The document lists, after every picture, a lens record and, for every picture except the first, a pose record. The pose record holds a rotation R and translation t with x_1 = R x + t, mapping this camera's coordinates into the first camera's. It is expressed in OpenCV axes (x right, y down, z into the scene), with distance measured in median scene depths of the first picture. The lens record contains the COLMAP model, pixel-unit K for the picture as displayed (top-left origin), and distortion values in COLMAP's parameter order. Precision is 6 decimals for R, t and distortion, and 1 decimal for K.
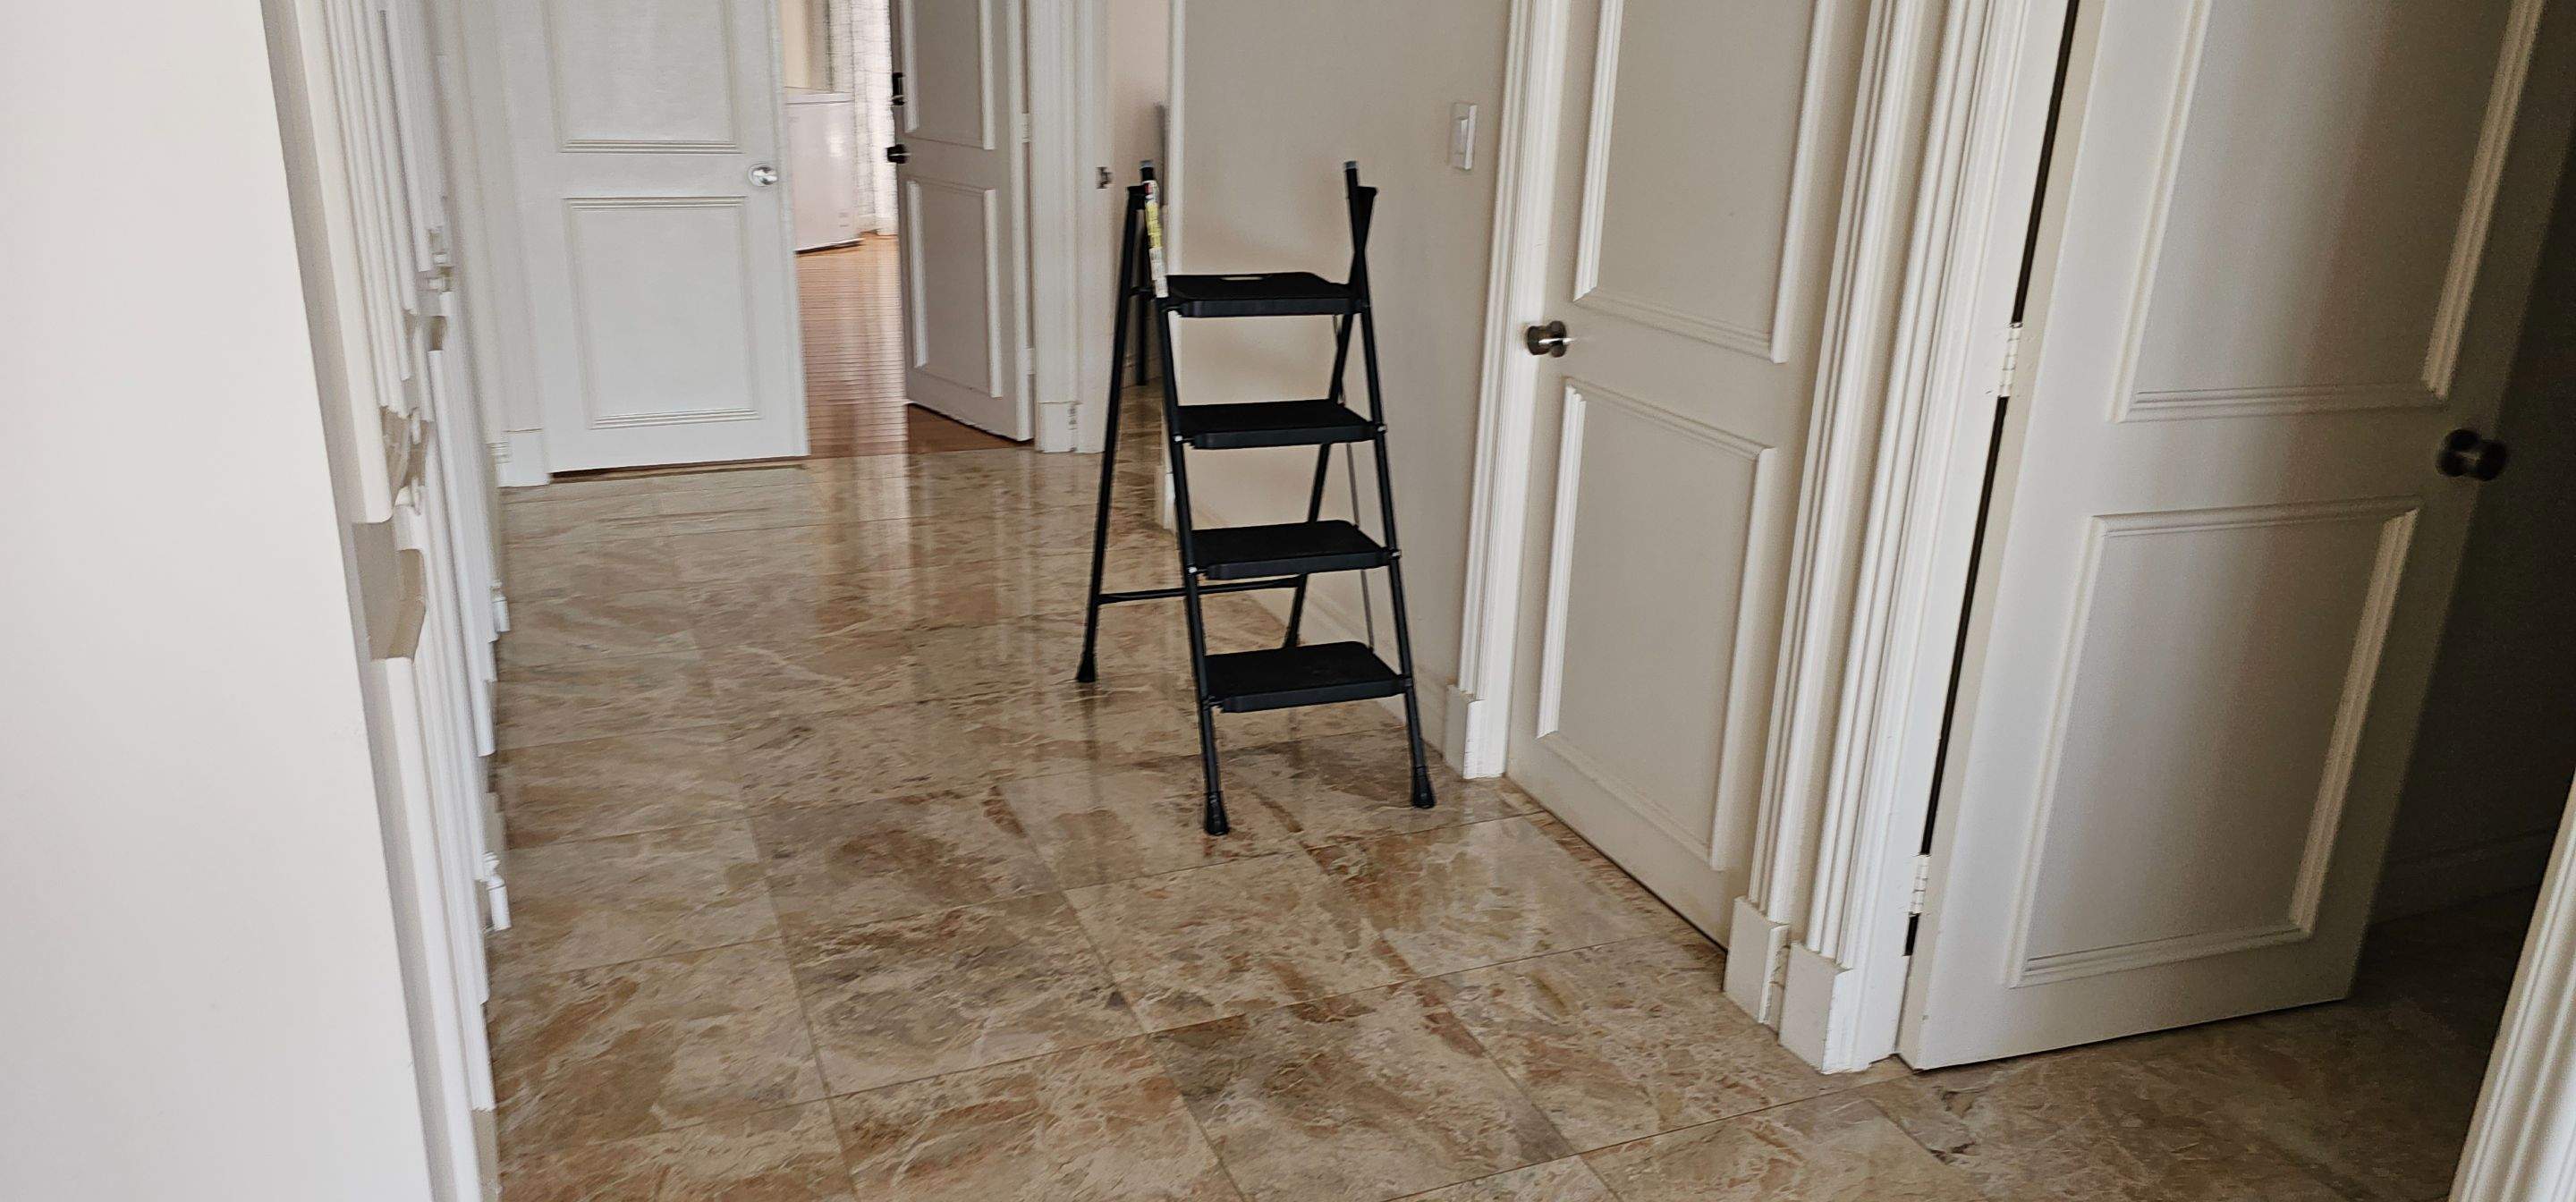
lens RADIAL K [[1703.2, 0, 1279.7], [0, 1703.2, 604.4], [0, 0, 1]] dist [0.105888, -0.130631]
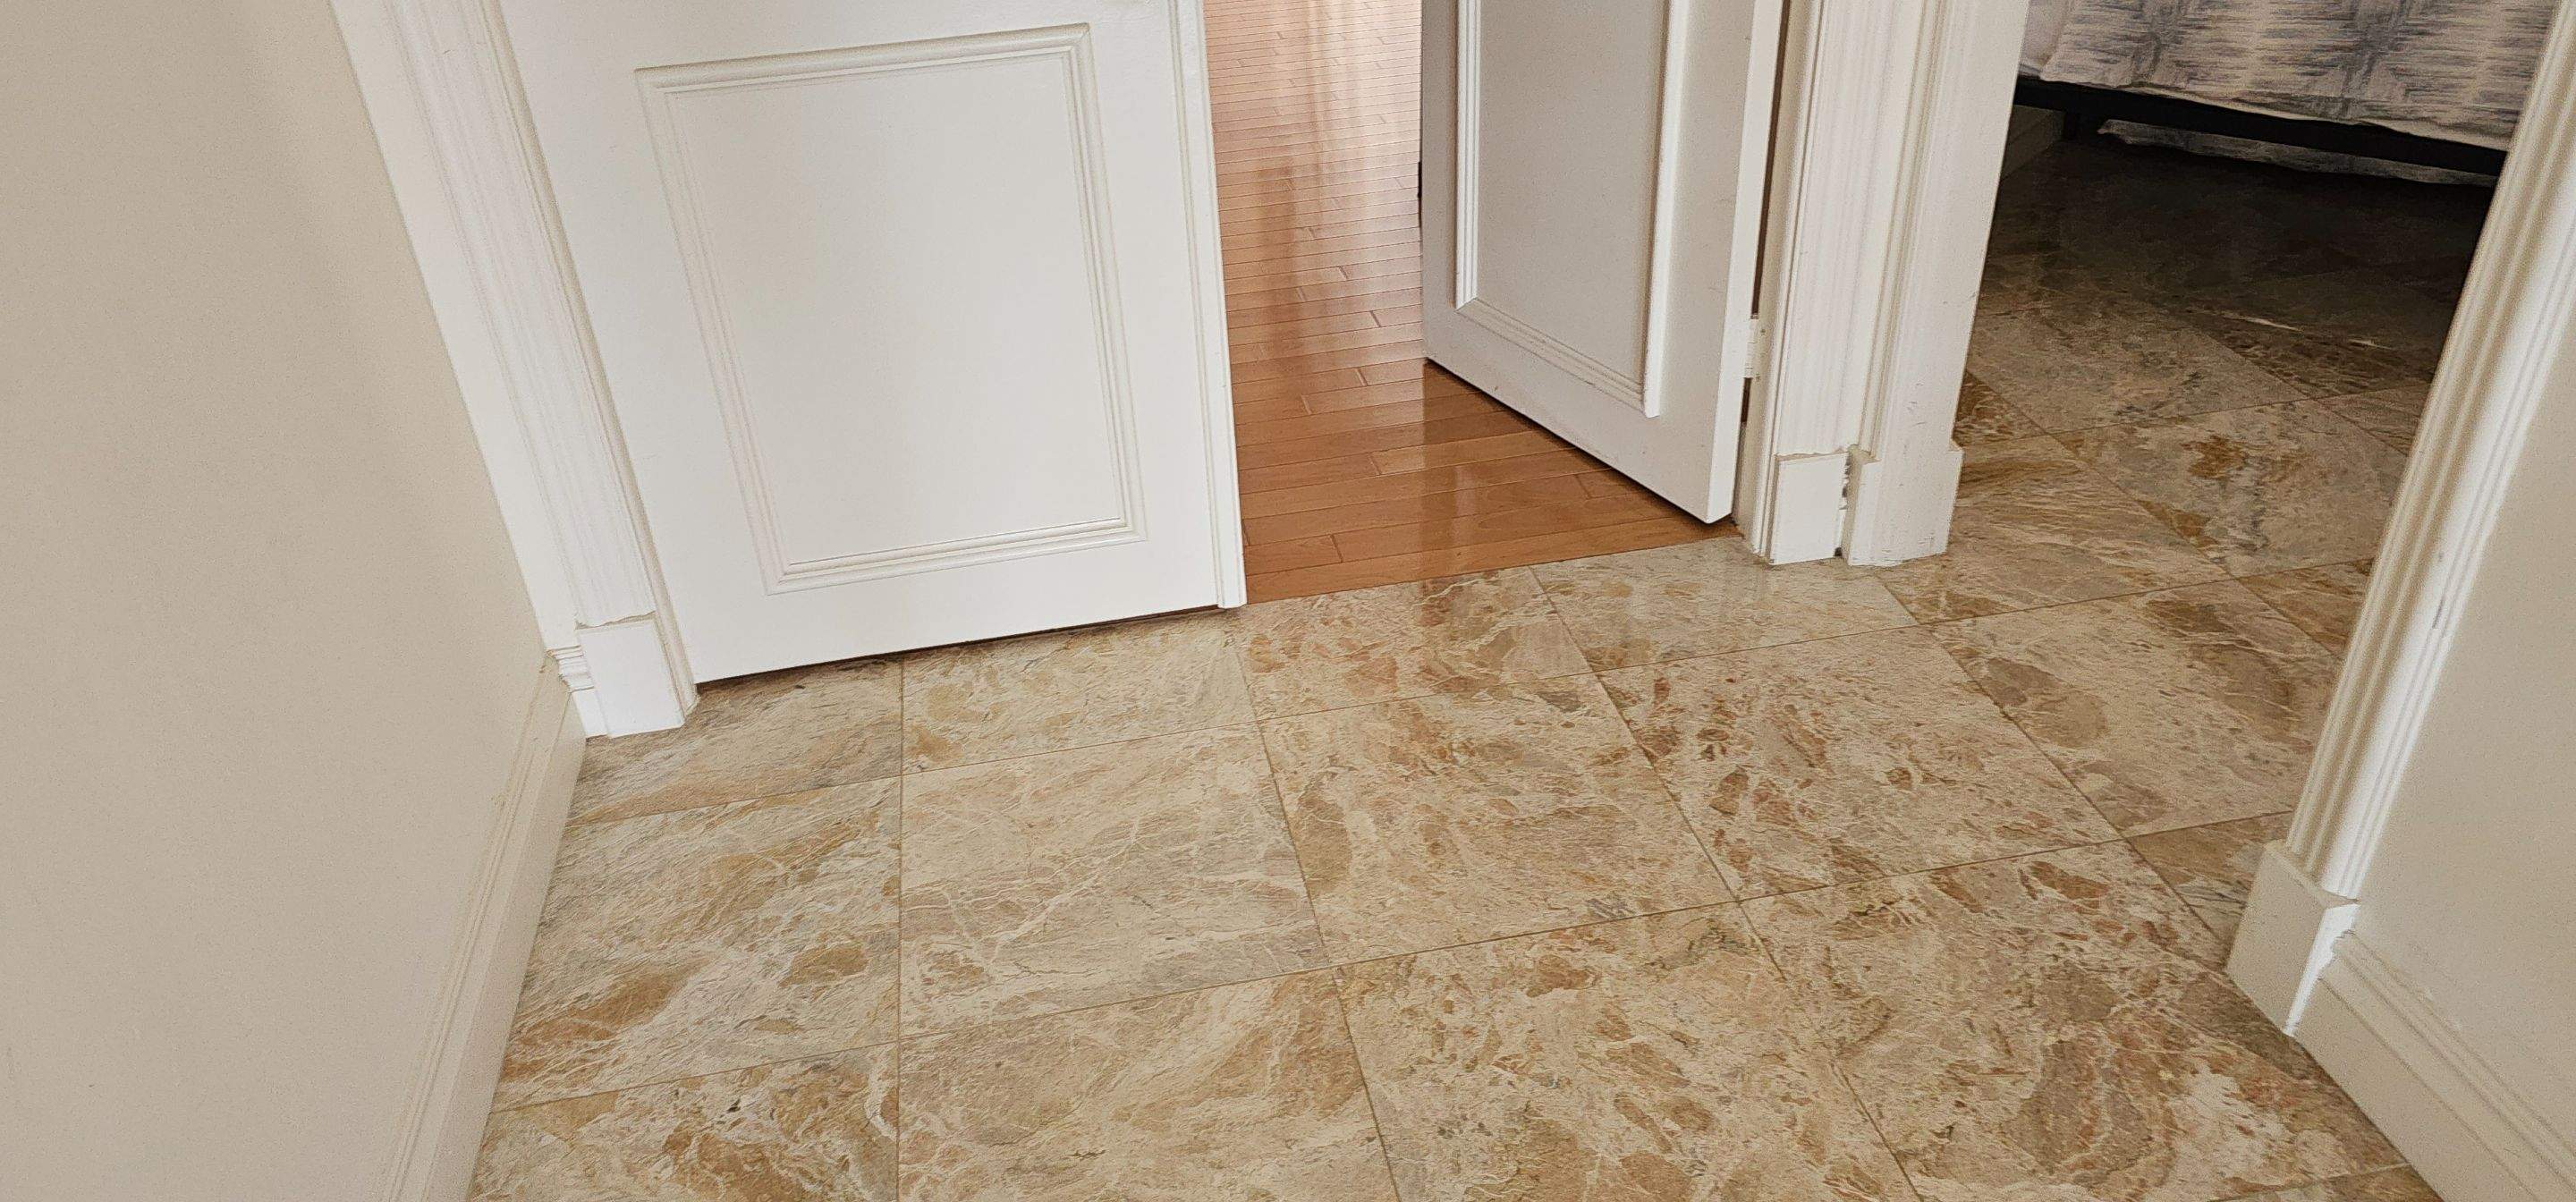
lens RADIAL K [[1703.2, 0, 1279.7], [0, 1703.2, 604.4], [0, 0, 1]] dist [0.105888, -0.130631]
pose [[0.973160, 0.047046, -0.225269, -0.269254], [0.010603, 0.968675, 0.248107, -0.312477], [0.229885, -0.243836, 0.942177, 0.951706]]
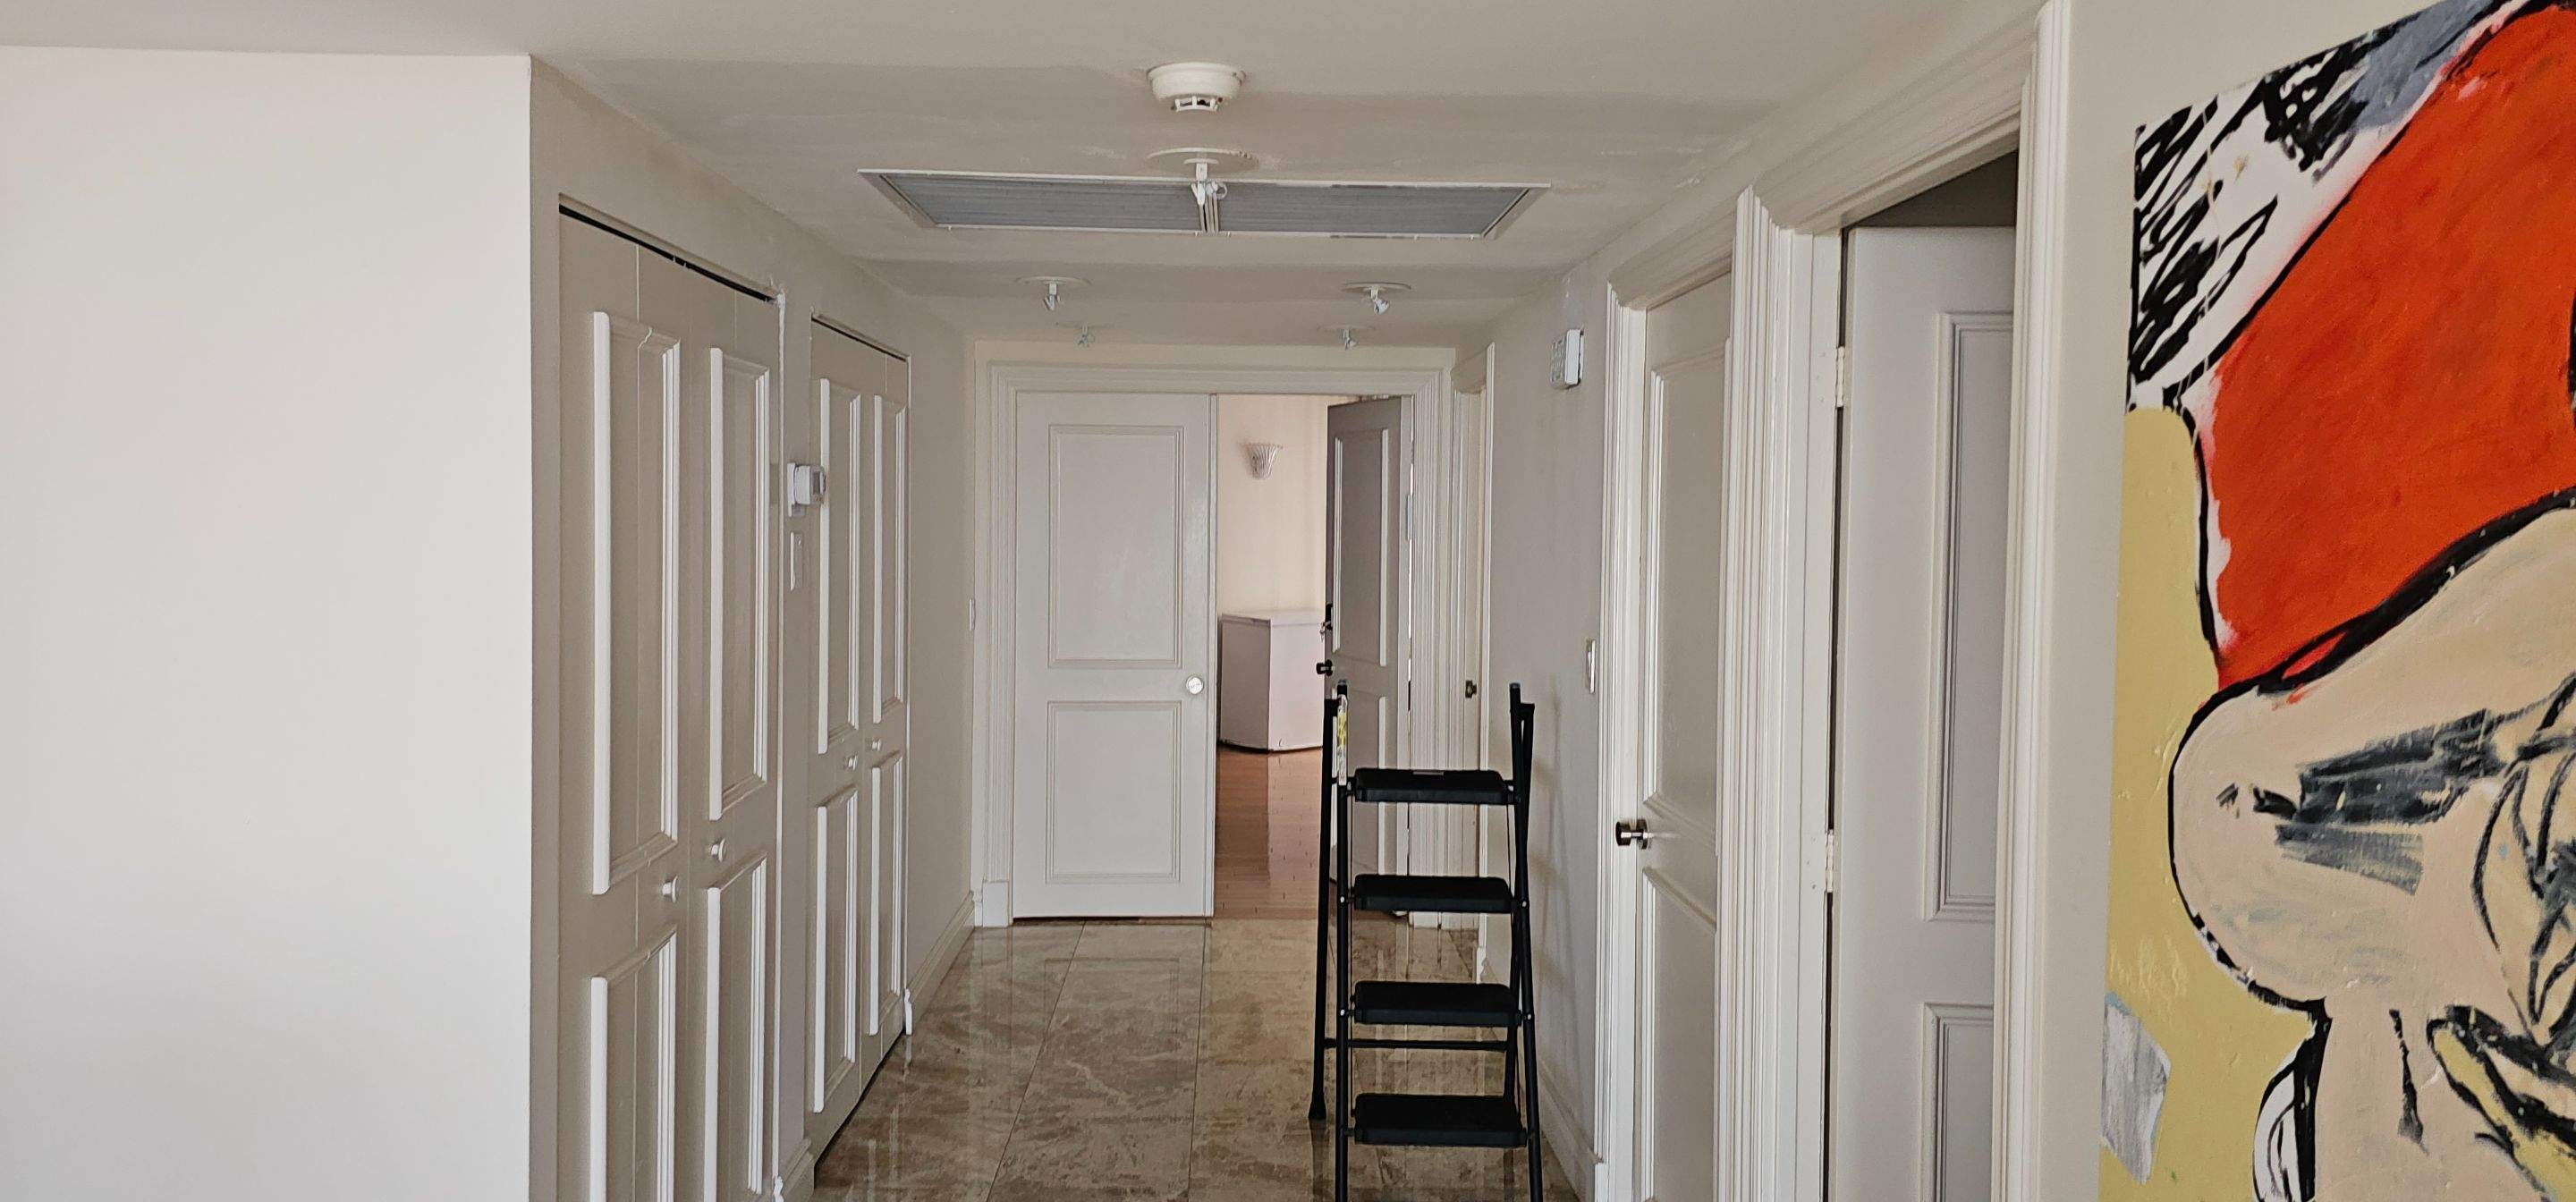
lens RADIAL K [[1751.9, 0, 1285.3], [0, 1751.9, 559.3], [0, 0, 1]] dist [0.097181, -0.074196]
pose [[0.929607, -0.011555, -0.368371, 0.351883], [-0.102157, 0.952265, -0.287672, 0.035481], [0.354111, 0.305053, 0.884052, -0.196220]]
